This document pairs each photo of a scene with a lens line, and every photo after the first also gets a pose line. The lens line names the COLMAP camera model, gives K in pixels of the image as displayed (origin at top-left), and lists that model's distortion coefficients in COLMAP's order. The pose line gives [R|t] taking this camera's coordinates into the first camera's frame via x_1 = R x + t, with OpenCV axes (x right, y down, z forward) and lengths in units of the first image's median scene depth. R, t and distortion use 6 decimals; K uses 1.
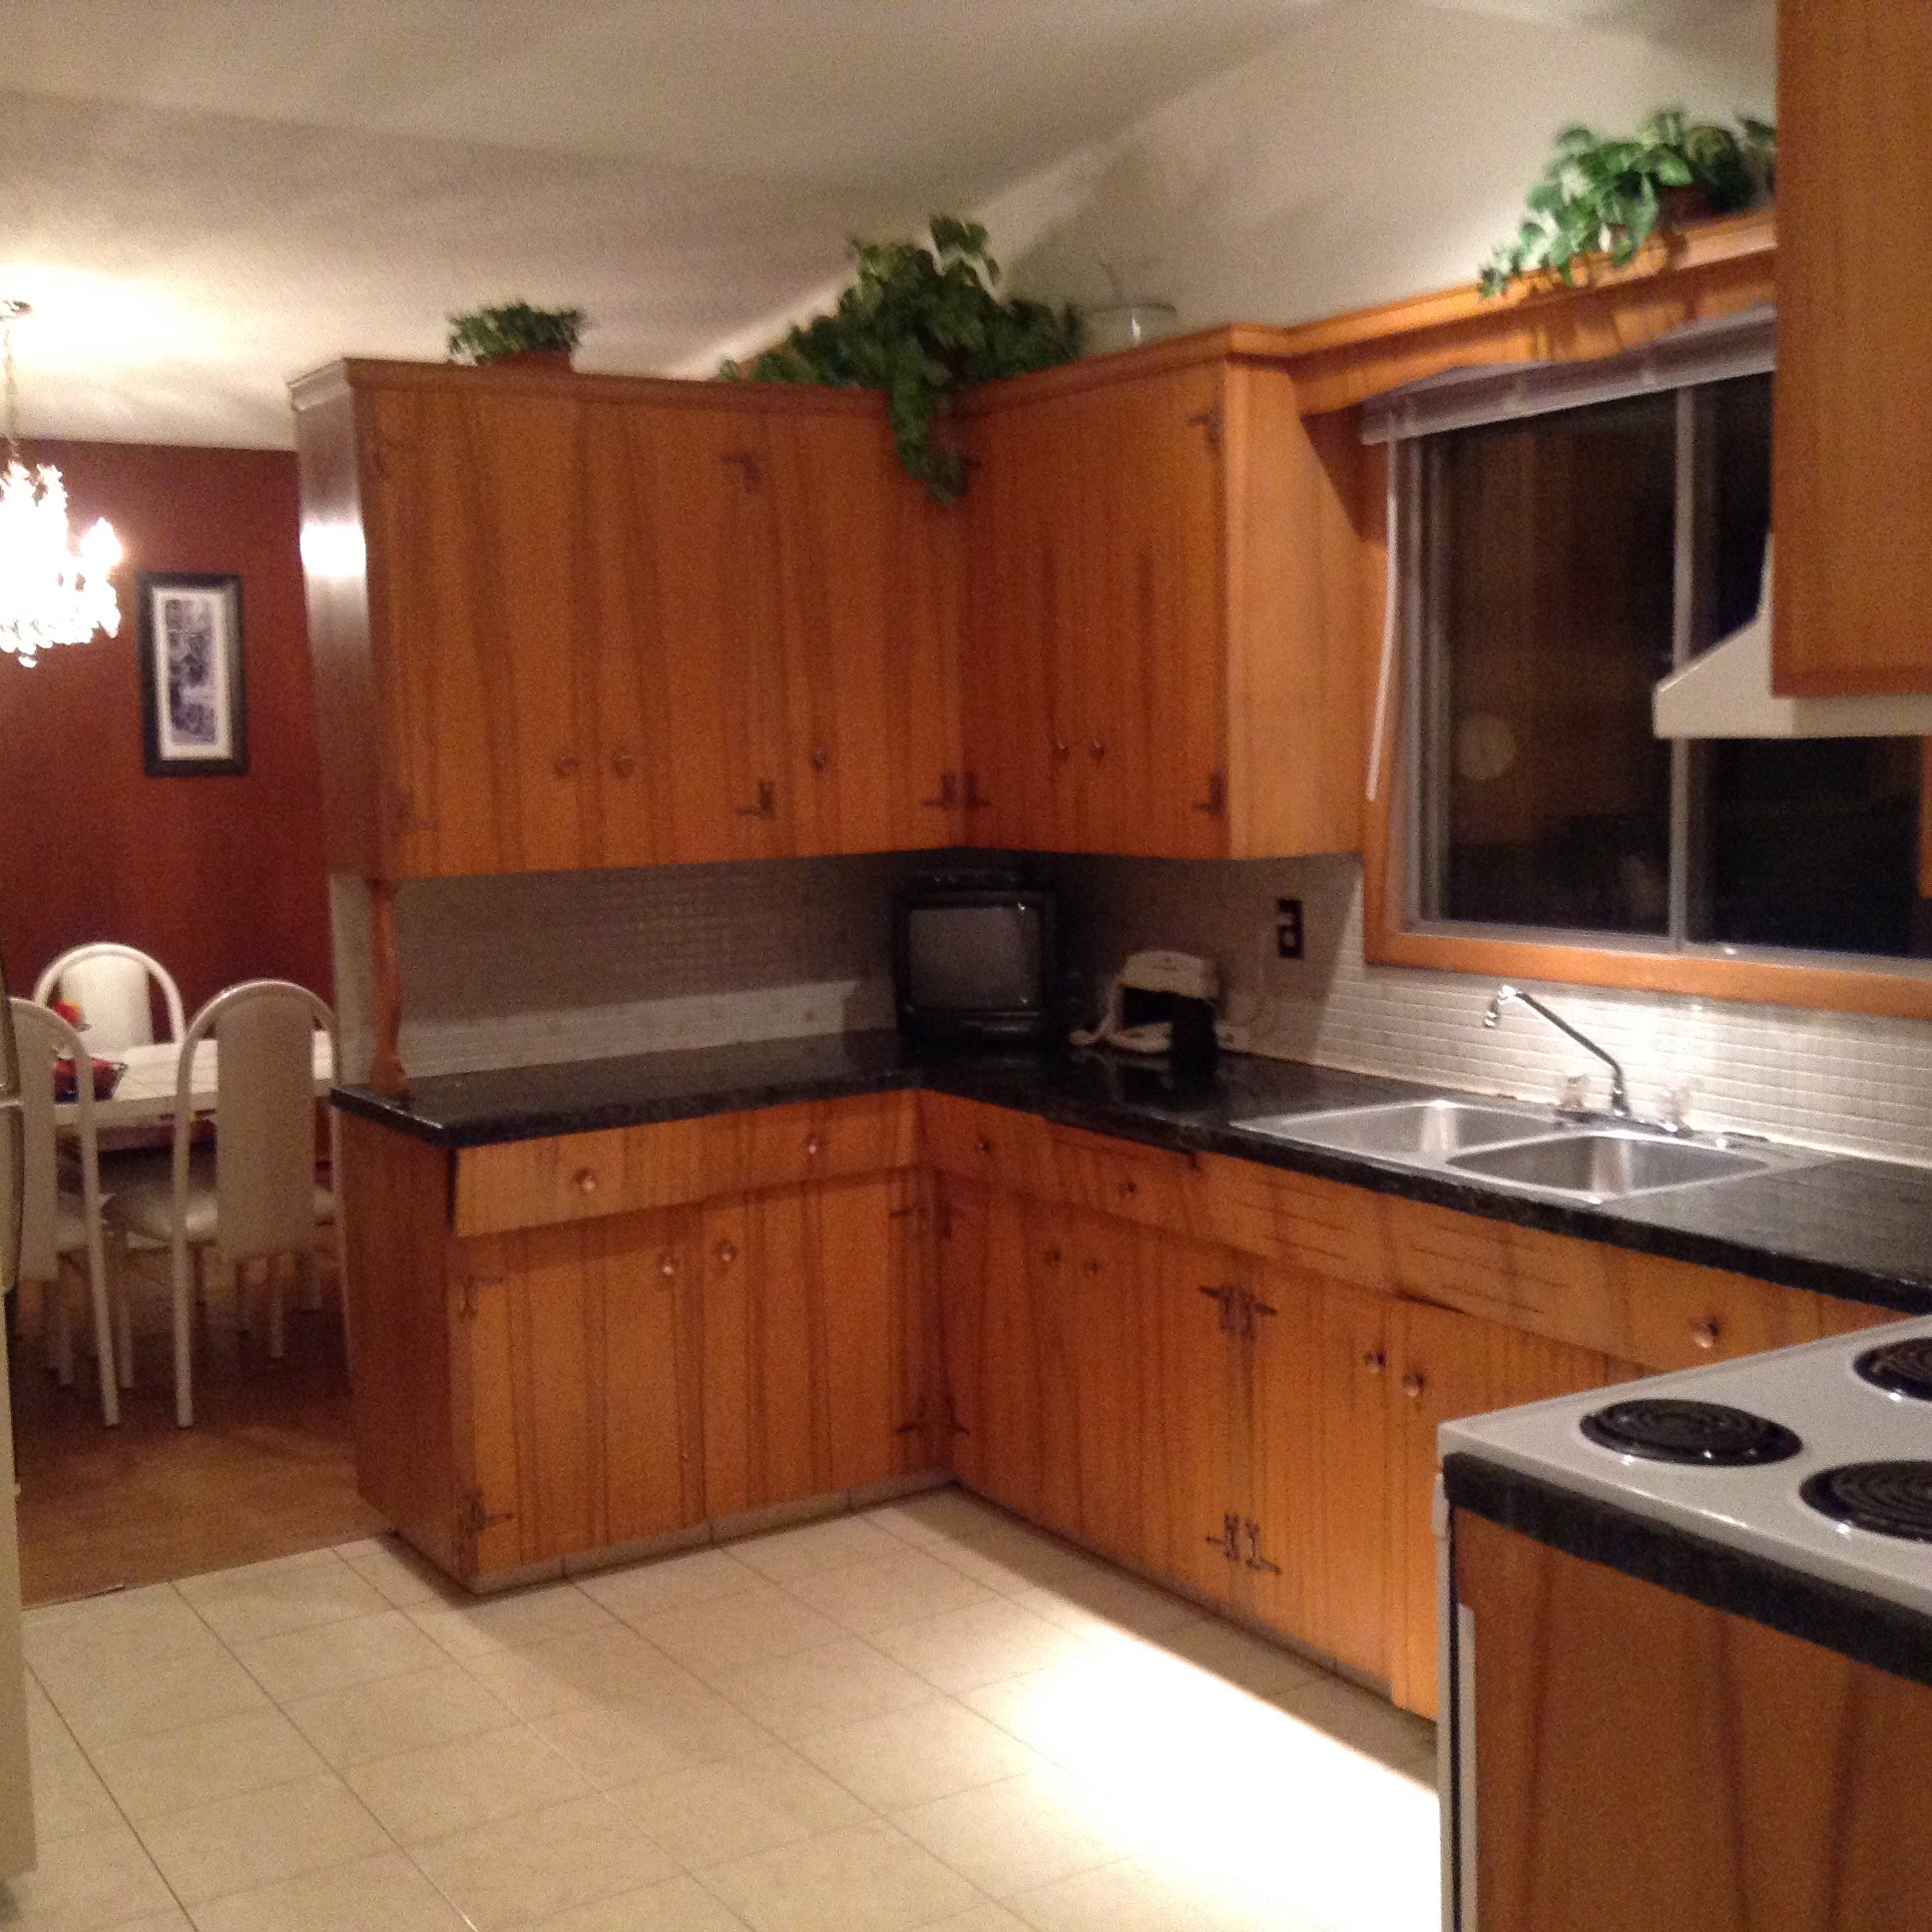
lens RADIAL K [[2339.3, 0, 916.5], [0, 2339.3, 957.7], [0, 0, 1]] dist [0.271157, -0.678637]
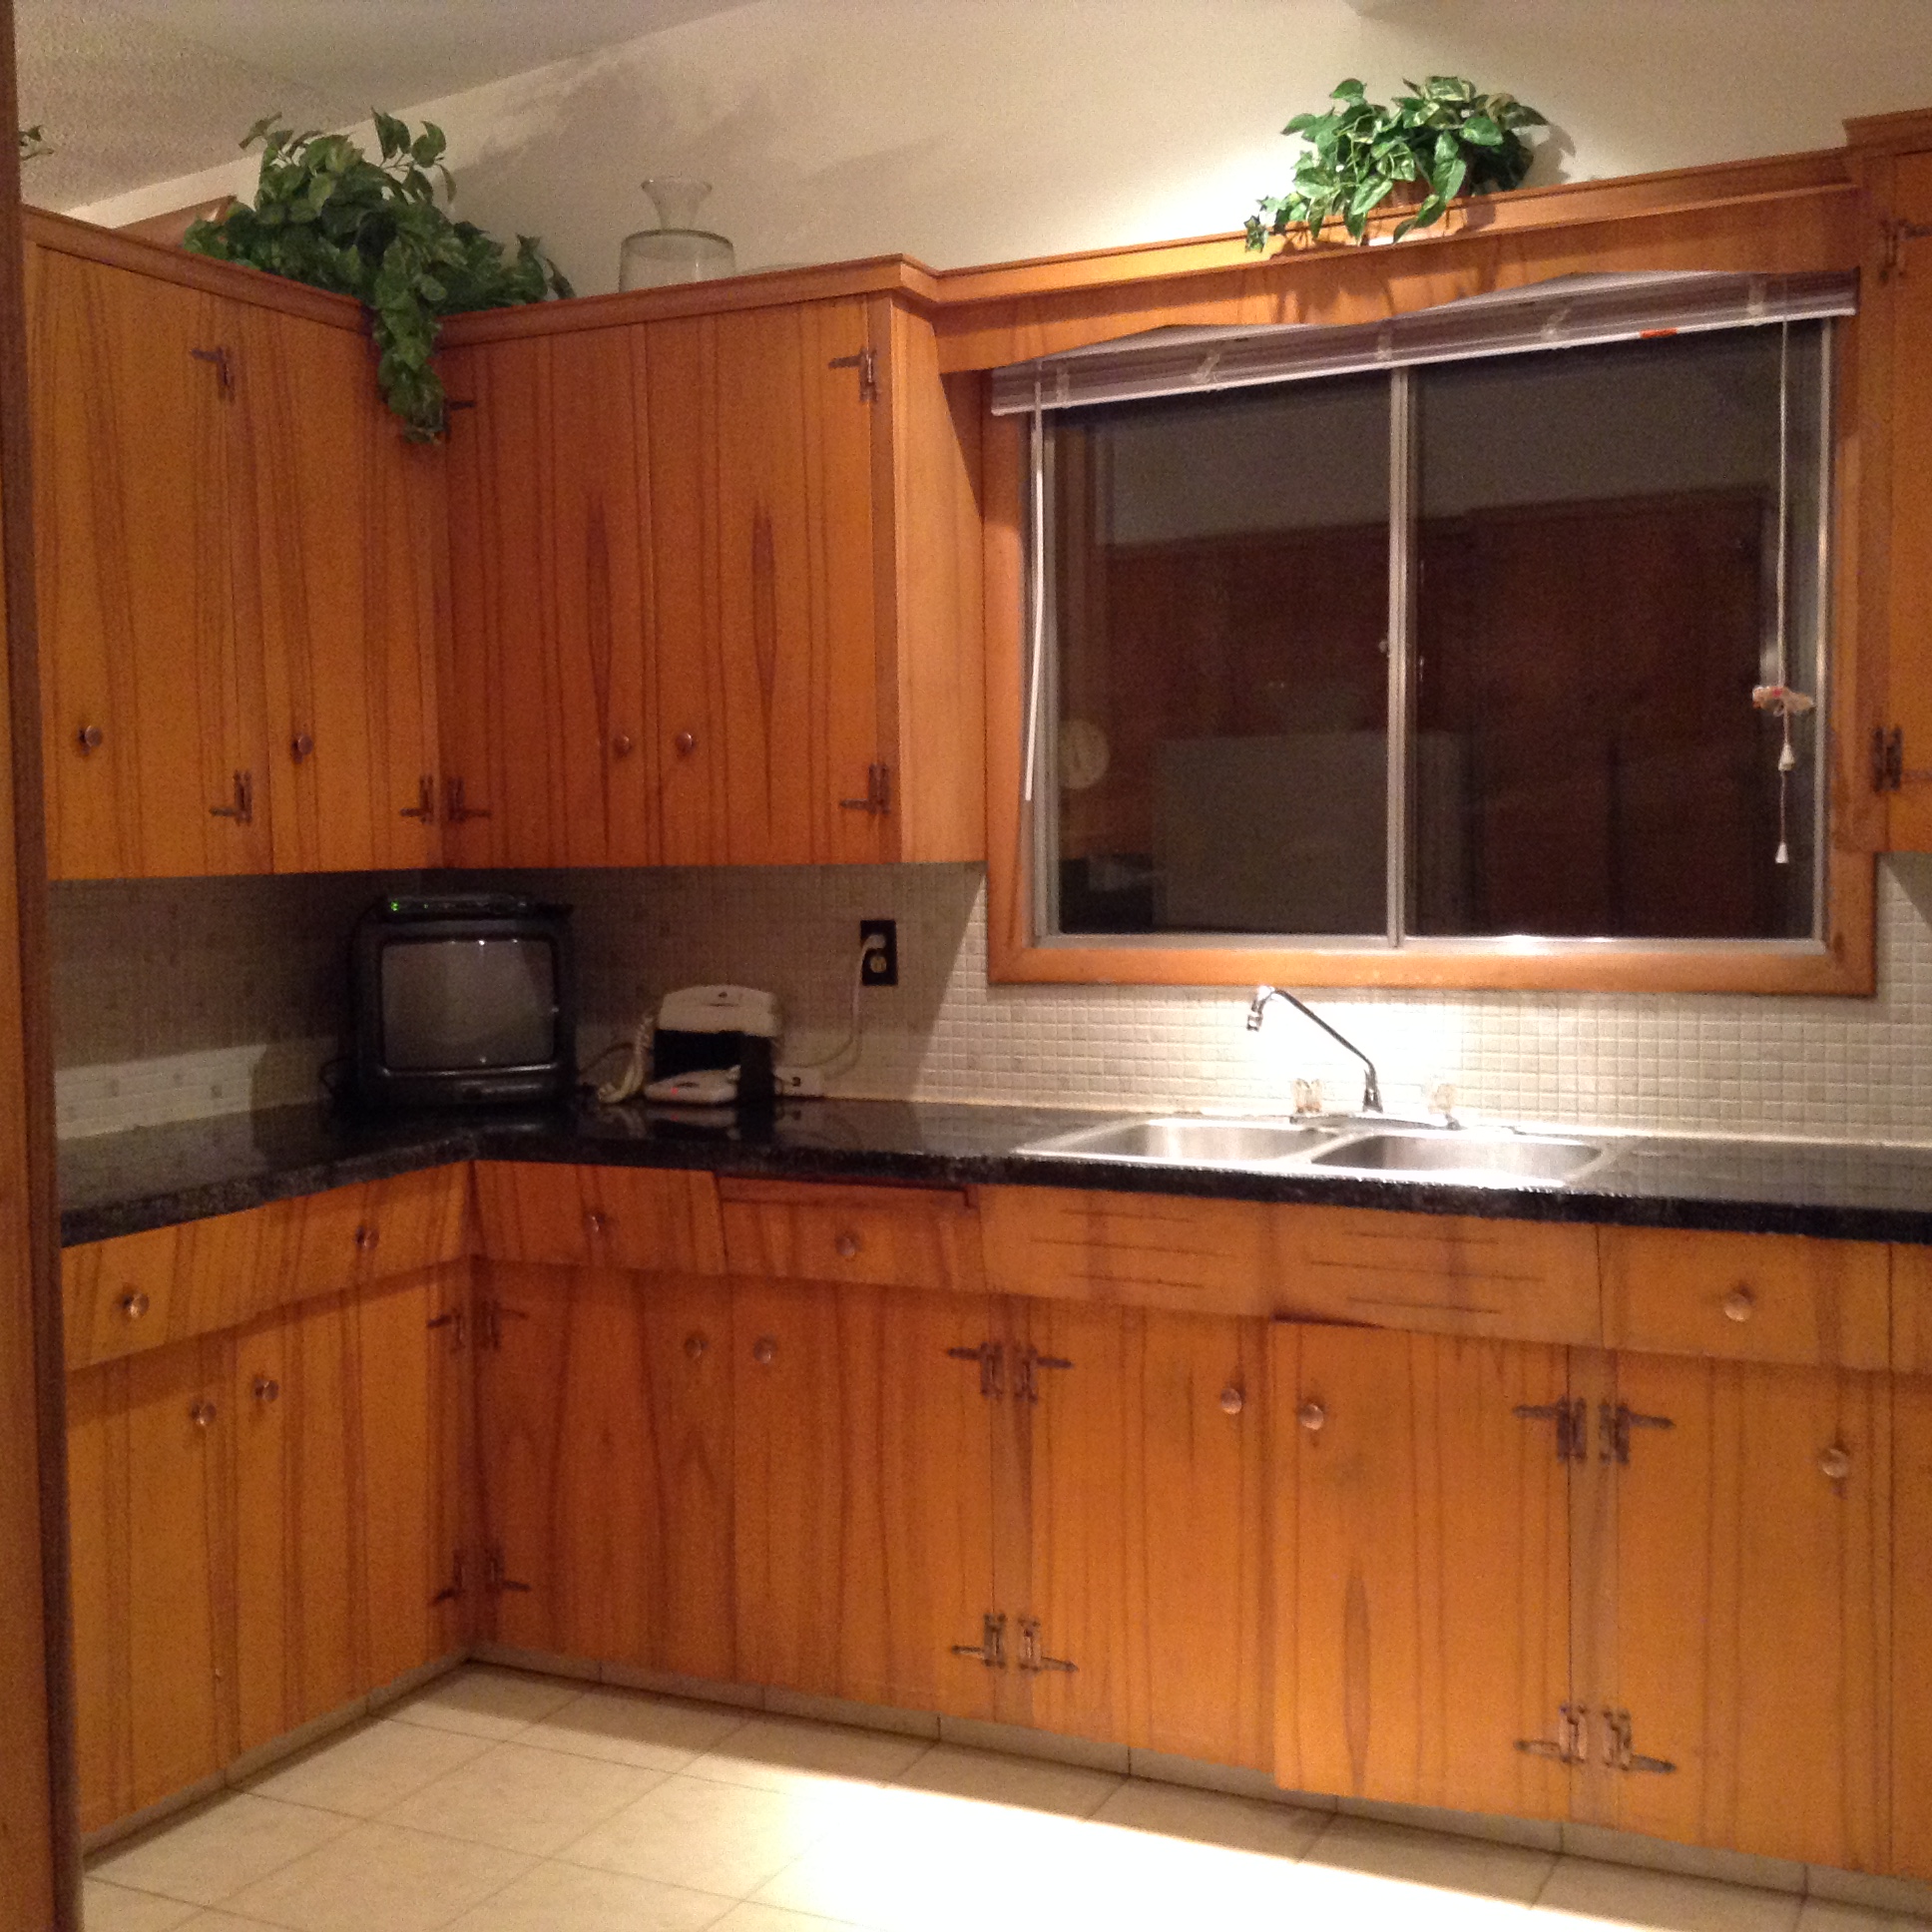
lens RADIAL K [[2339.3, 0, 916.5], [0, 2339.3, 957.7], [0, 0, 1]] dist [0.271157, -0.678637]
pose [[0.850273, -0.011802, 0.526210, -0.308580], [0.044359, 0.997799, -0.049297, 0.035312], [-0.524470, 0.065258, 0.848925, 0.243364]]
